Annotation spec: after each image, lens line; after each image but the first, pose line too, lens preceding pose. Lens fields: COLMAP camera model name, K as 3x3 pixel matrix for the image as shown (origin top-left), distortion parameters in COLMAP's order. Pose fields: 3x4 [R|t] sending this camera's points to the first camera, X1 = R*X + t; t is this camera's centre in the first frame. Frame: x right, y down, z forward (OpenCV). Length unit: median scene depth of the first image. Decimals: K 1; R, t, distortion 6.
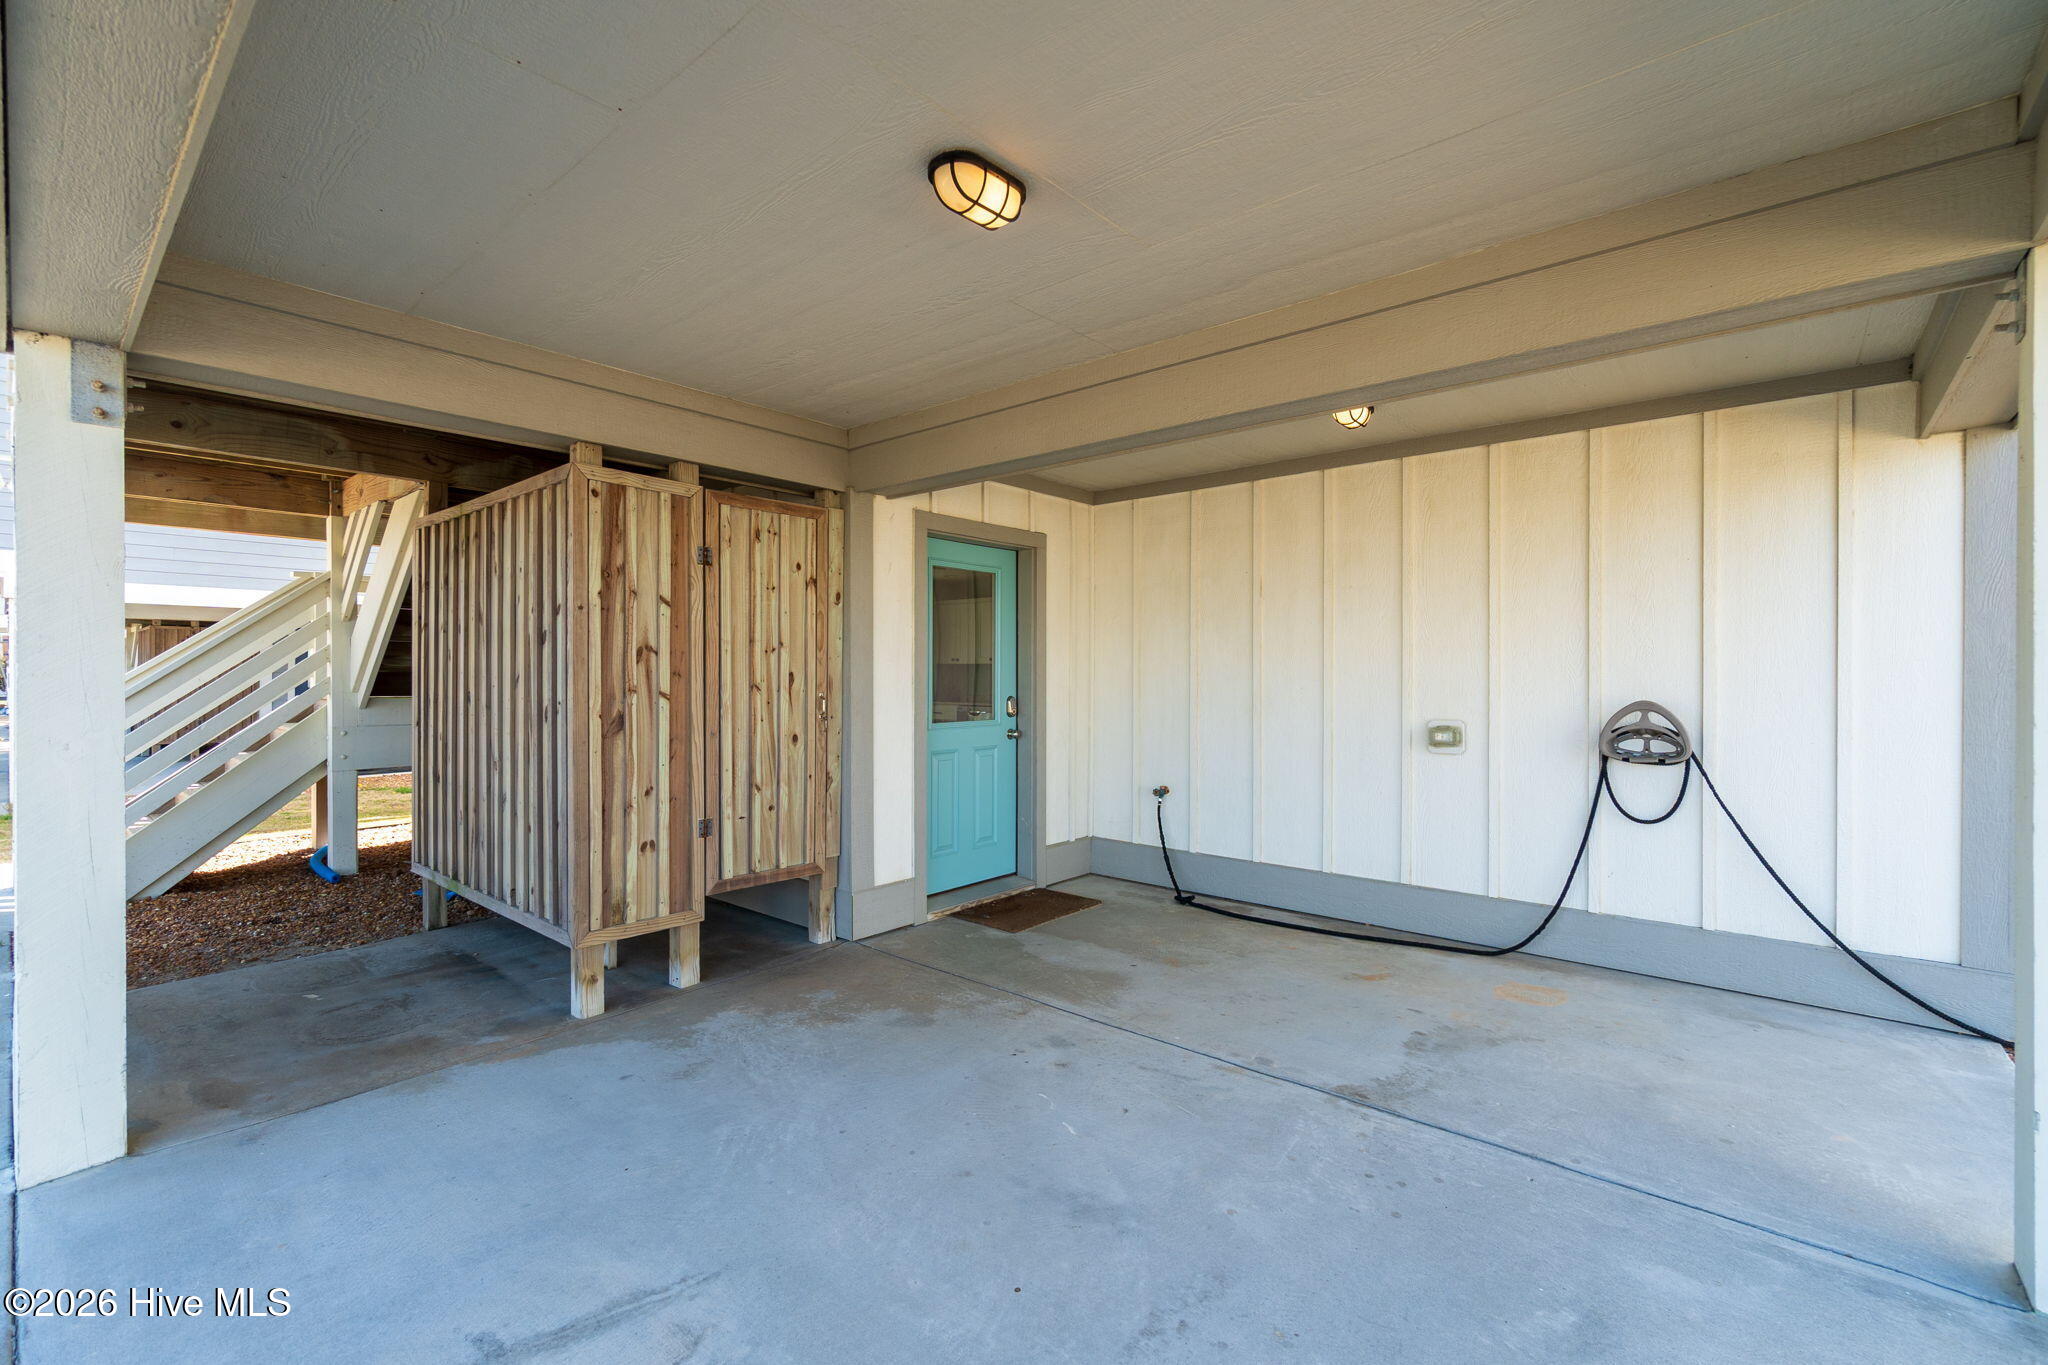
lens RADIAL K [[884.7, 0, 1008.6], [0, 884.7, 672.7], [0, 0, 1]] dist [-0.007617, 0.001424]
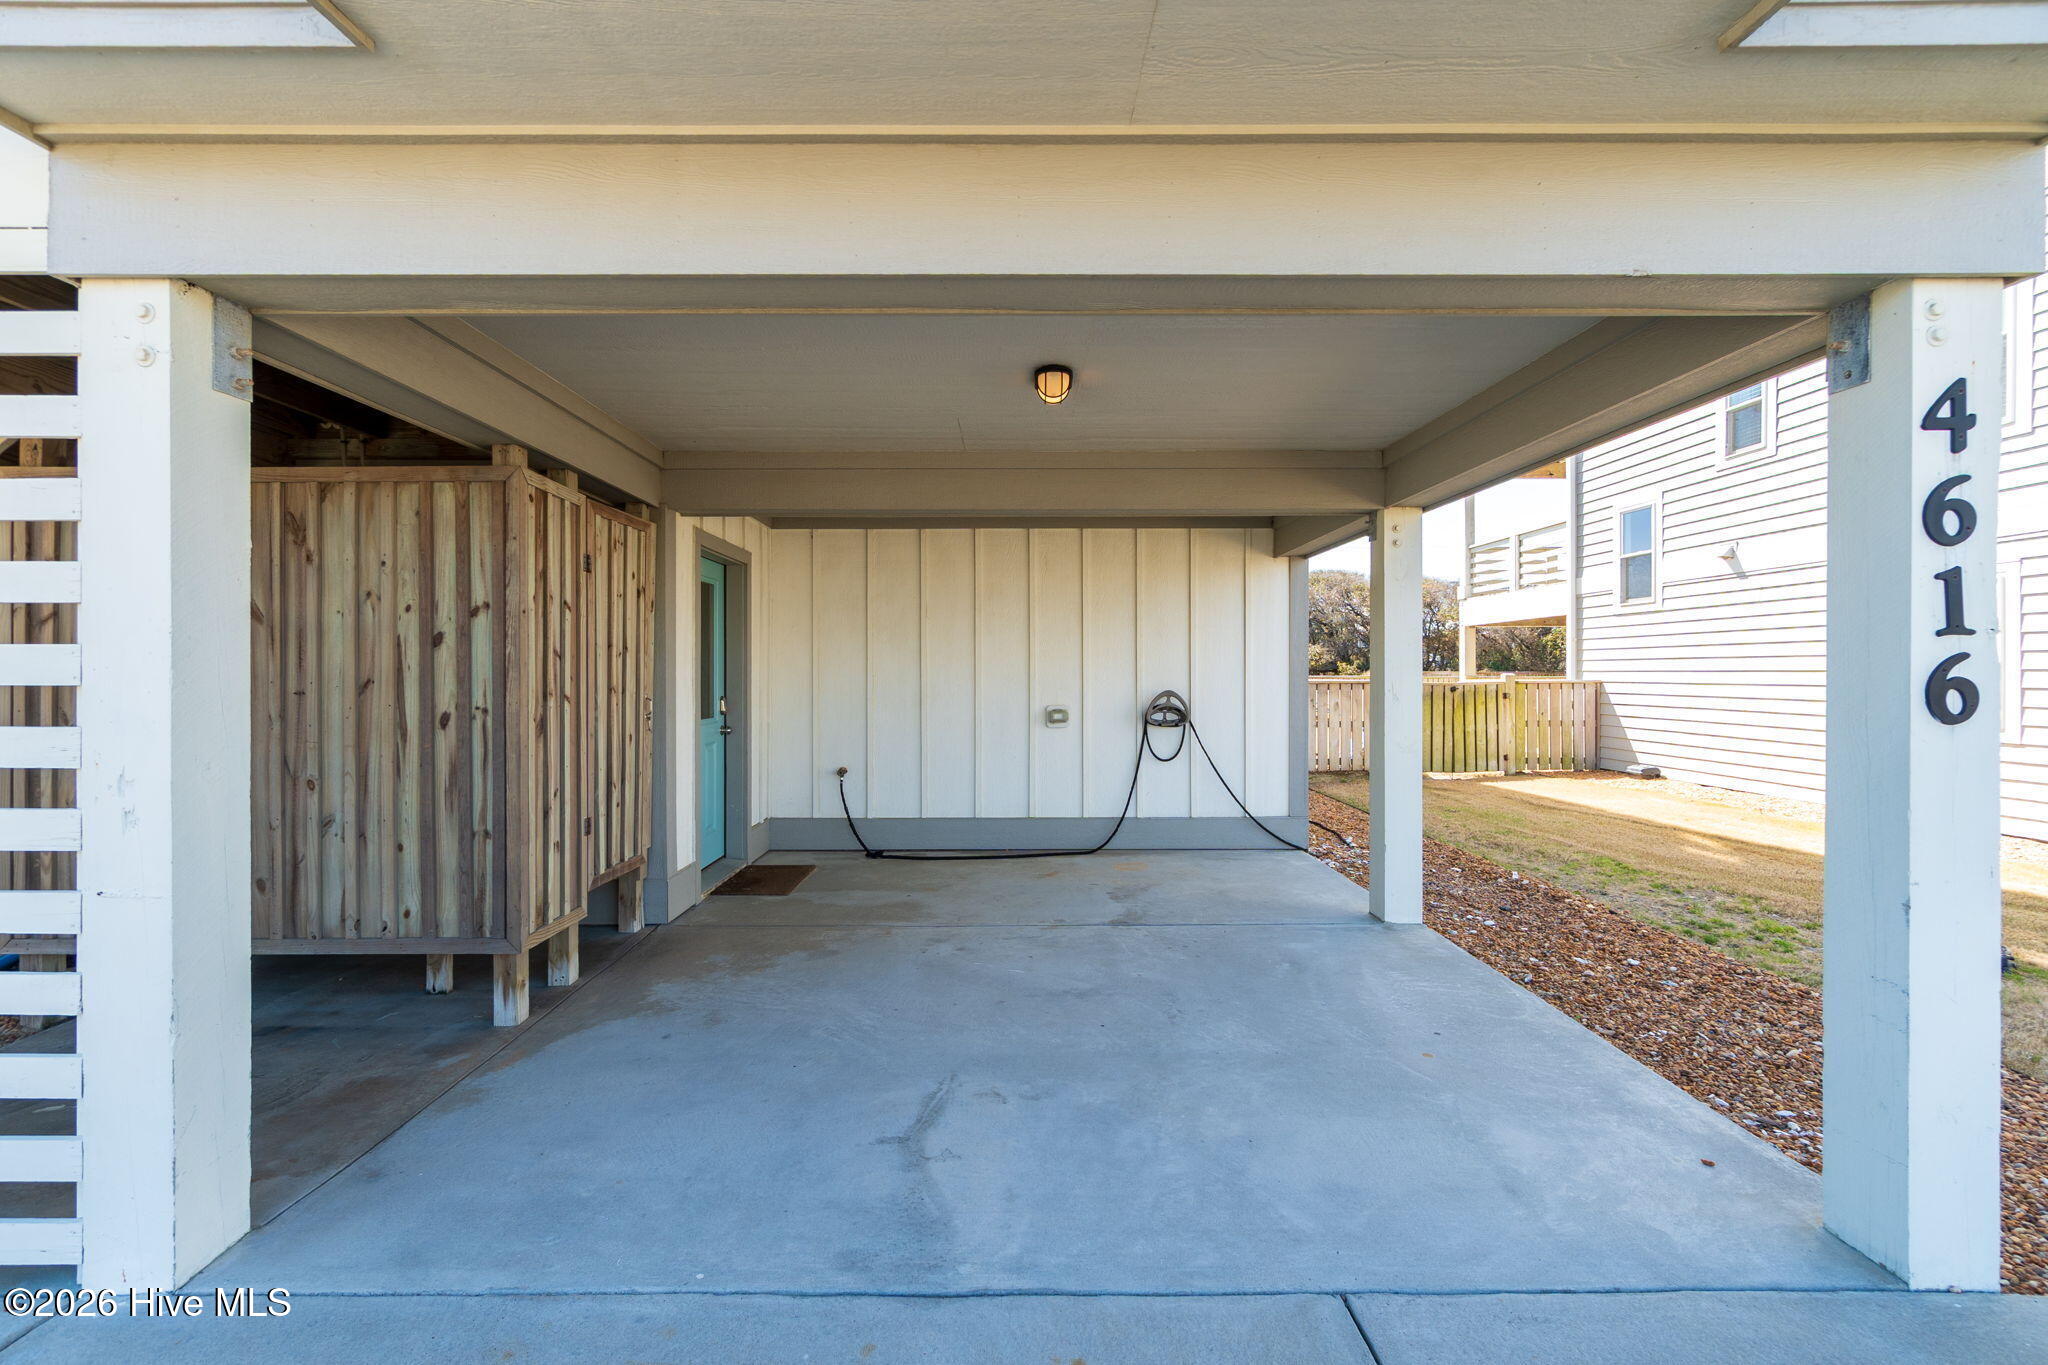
lens RADIAL K [[884.7, 0, 1012.0], [0, 884.7, 670.3], [0, 0, 1]] dist [-0.007617, 0.001424]
pose [[0.749637, 0.000196, 0.661850, -0.650253], [0.002764, 0.999990, -0.003427, -0.001950], [-0.661844, 0.004398, 0.749629, -0.103538]]
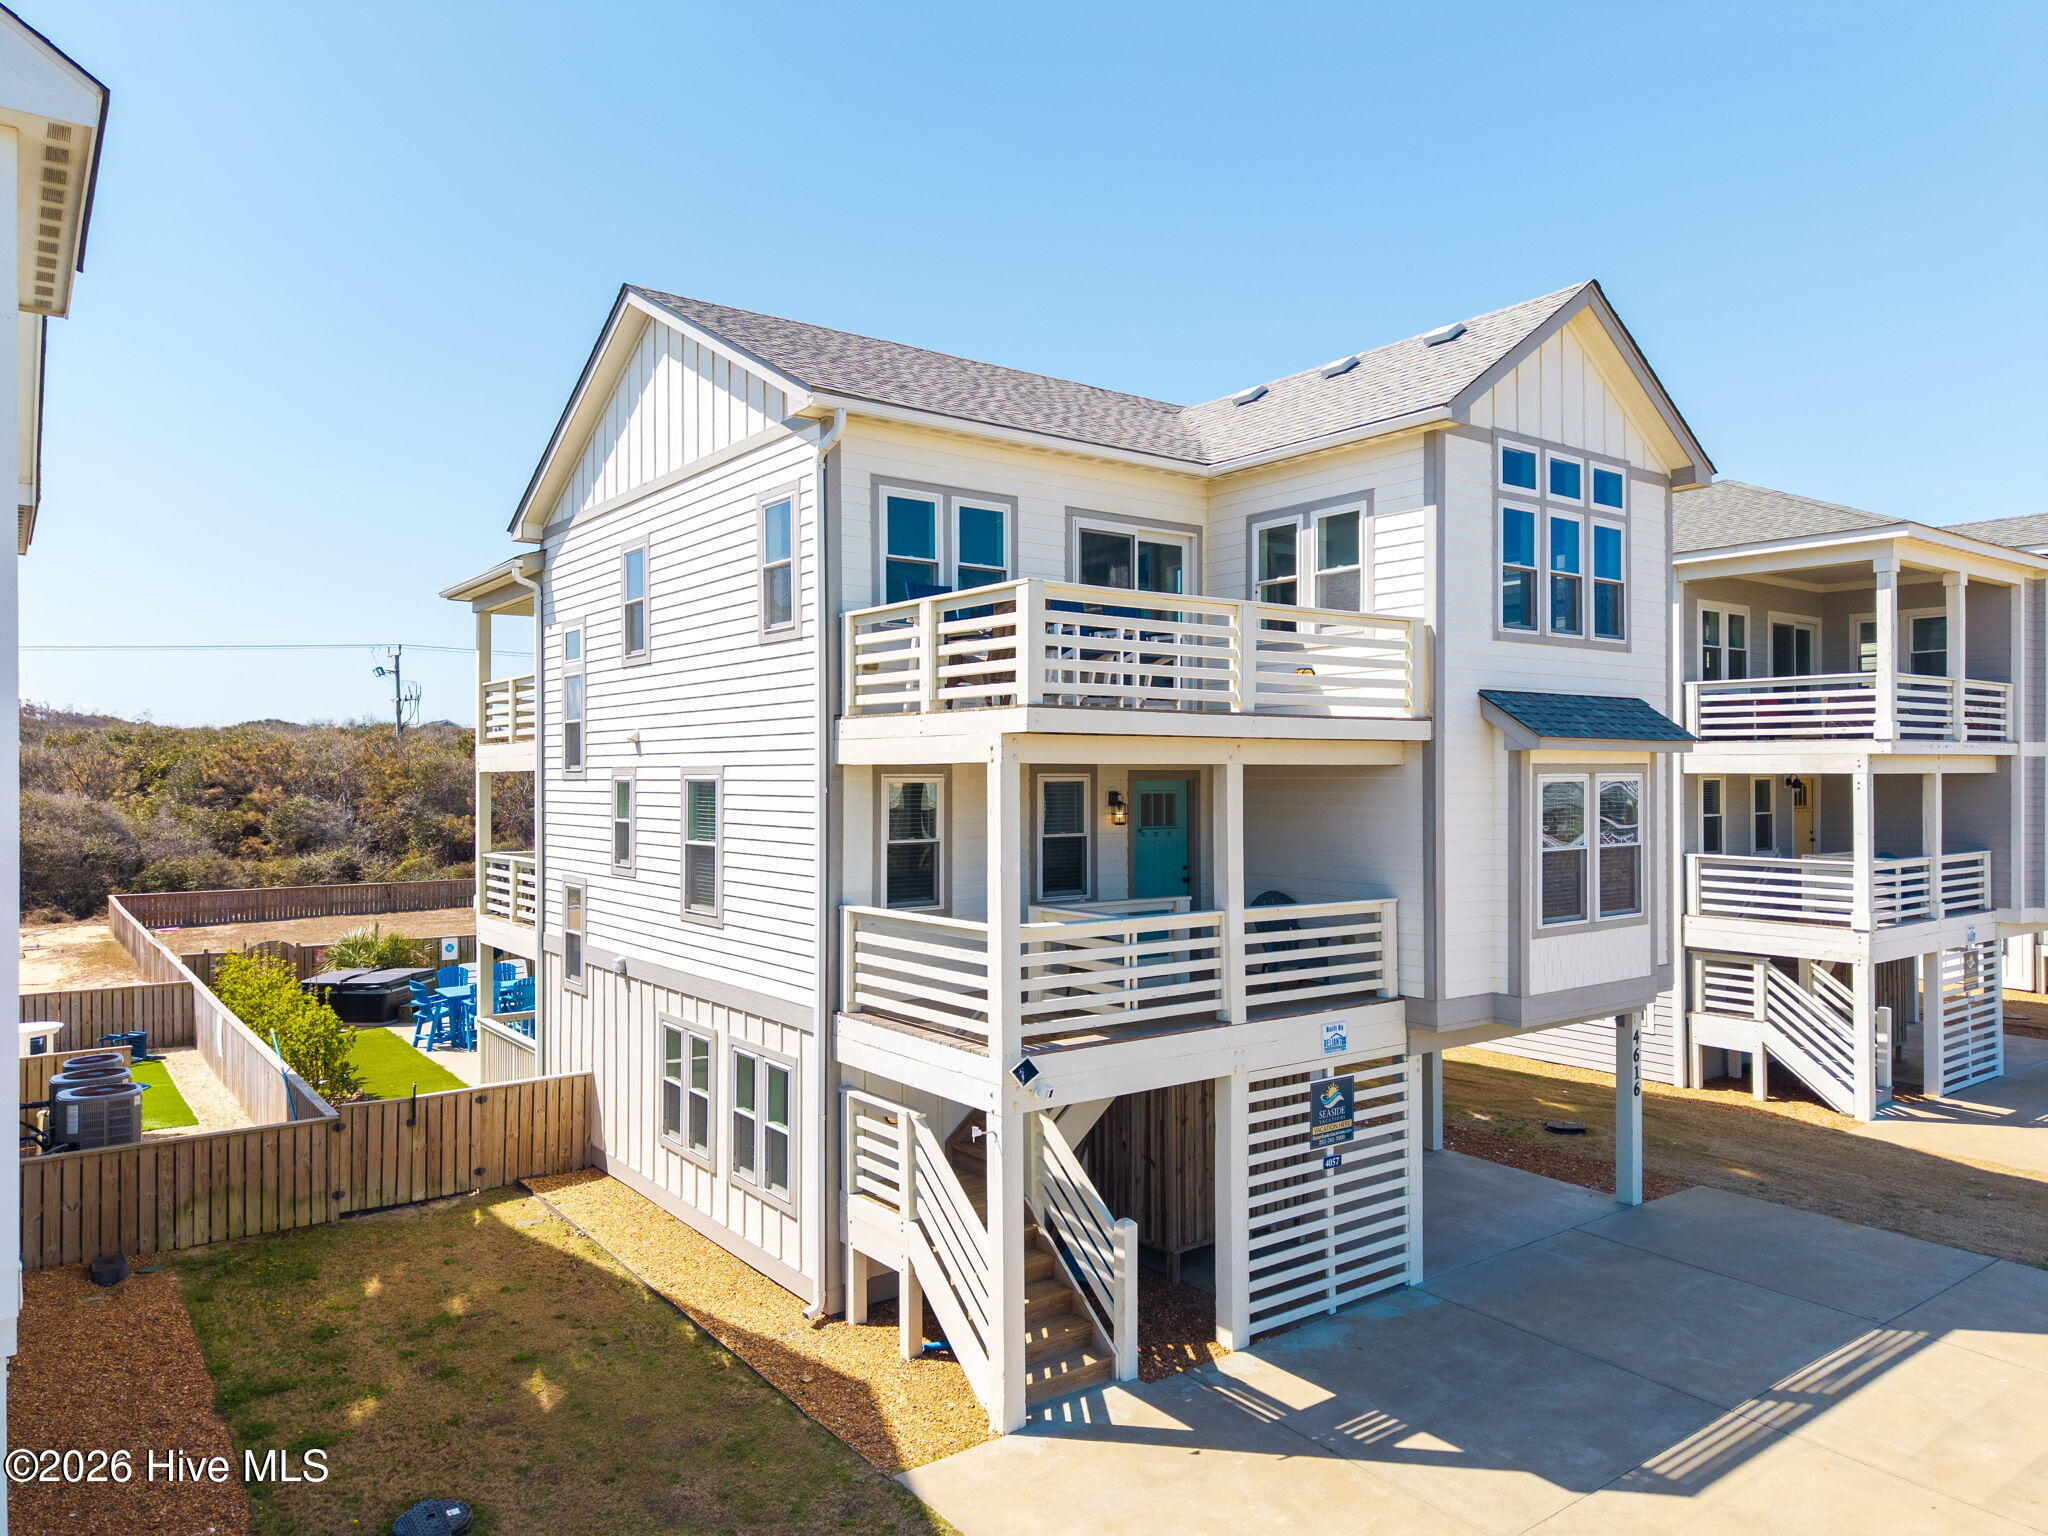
lens RADIAL K [[1369.1, 0, 1026.3], [0, 1369.1, 769.7], [0, 0, 1]] dist [0.047304, -0.051710]
pose [[0.207727, -0.000435, 0.978187, -4.351704], [0.005246, 0.999986, -0.000670, -0.960072], [-0.978173, 0.005270, 0.207727, 0.848926]]
